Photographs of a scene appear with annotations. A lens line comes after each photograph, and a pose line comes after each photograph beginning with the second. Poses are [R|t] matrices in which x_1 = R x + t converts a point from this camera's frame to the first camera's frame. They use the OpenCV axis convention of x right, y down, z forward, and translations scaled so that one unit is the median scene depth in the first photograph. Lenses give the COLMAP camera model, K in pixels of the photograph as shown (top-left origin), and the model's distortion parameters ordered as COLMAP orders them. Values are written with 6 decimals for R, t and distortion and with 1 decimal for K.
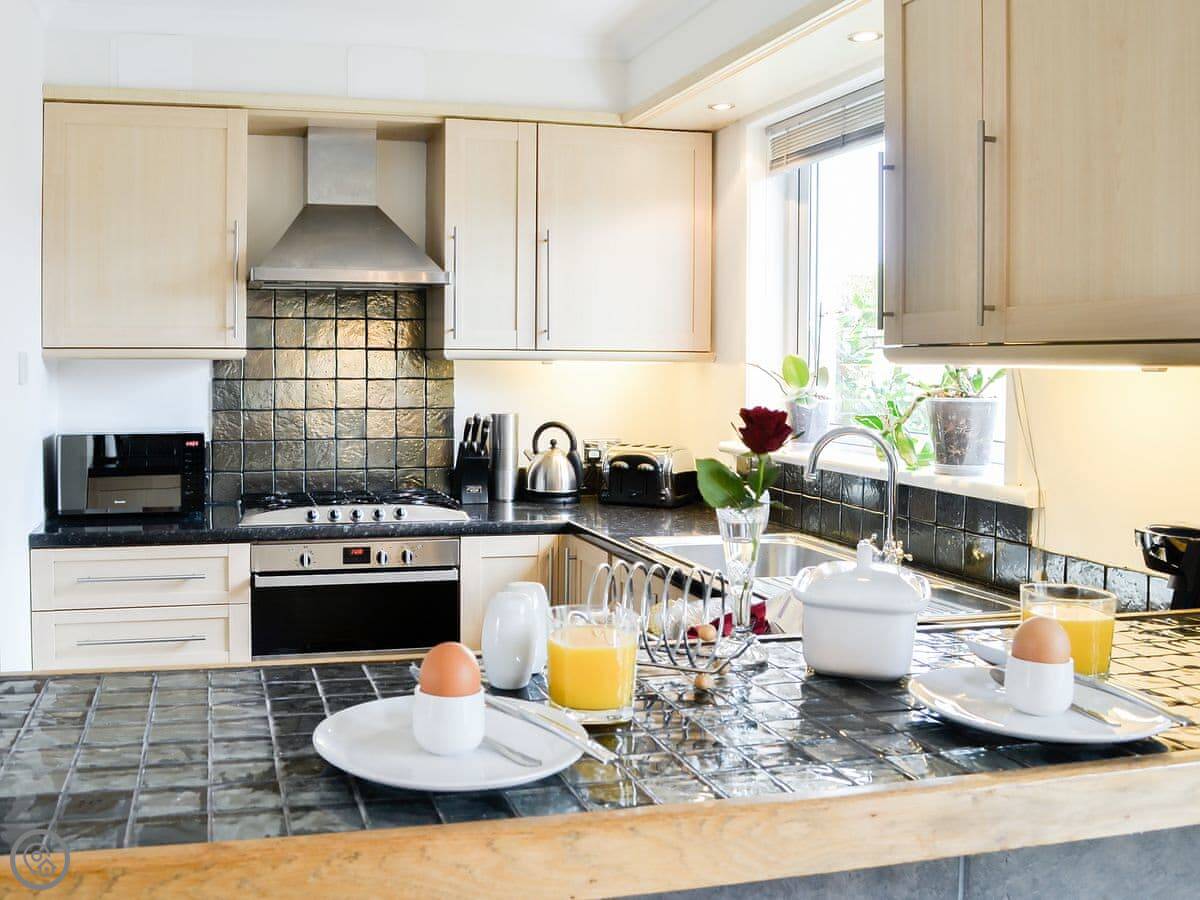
lens RADIAL K [[1360.6, 0, 599.9], [0, 1360.6, 410.8], [0, 0, 1]] dist [-0.176171, 0.002980]
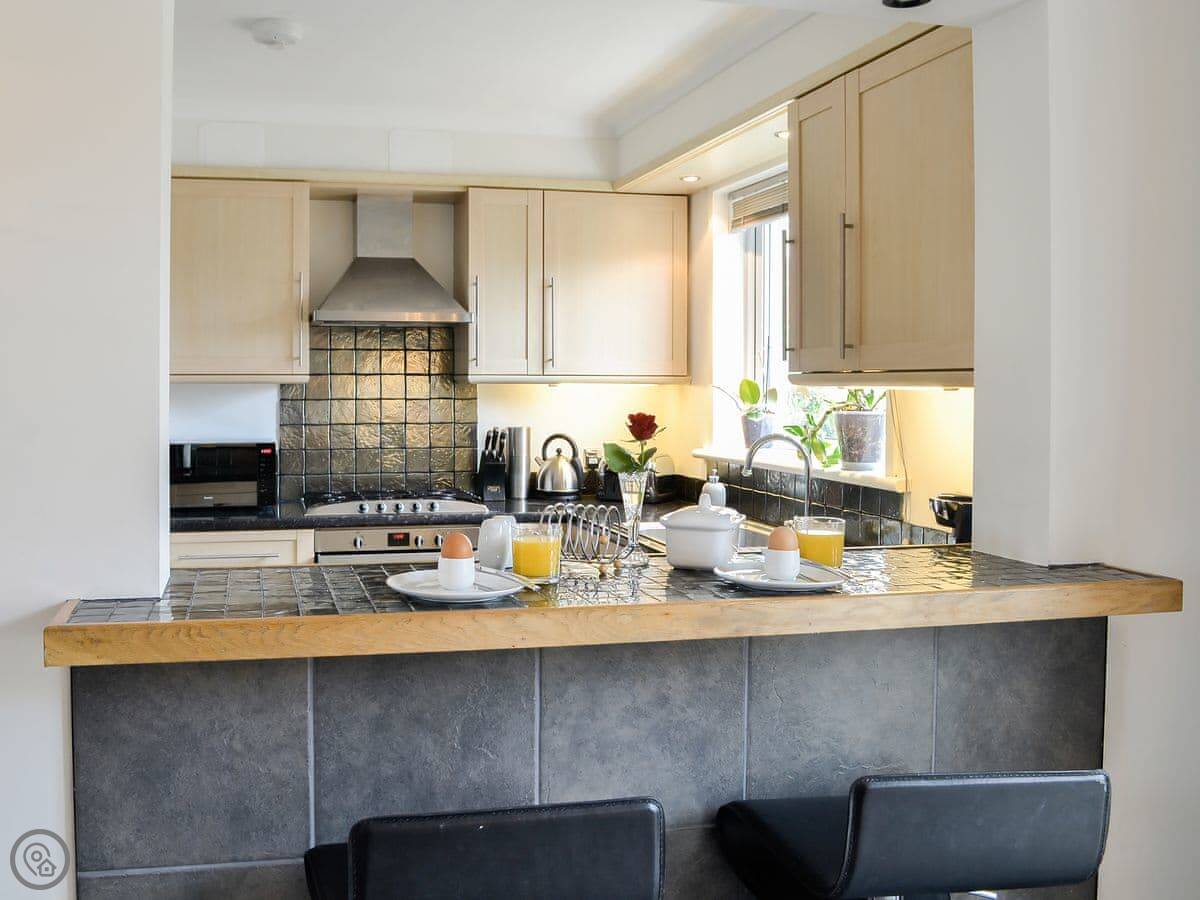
lens RADIAL K [[1360.6, 0, 599.9], [0, 1360.6, 410.8], [0, 0, 1]] dist [-0.176171, 0.002980]
pose [[0.999696, -0.003305, -0.024451, 0.035226], [0.002934, 0.999880, -0.015203, 0.006597], [0.024499, 0.015127, 0.999585, -0.234754]]
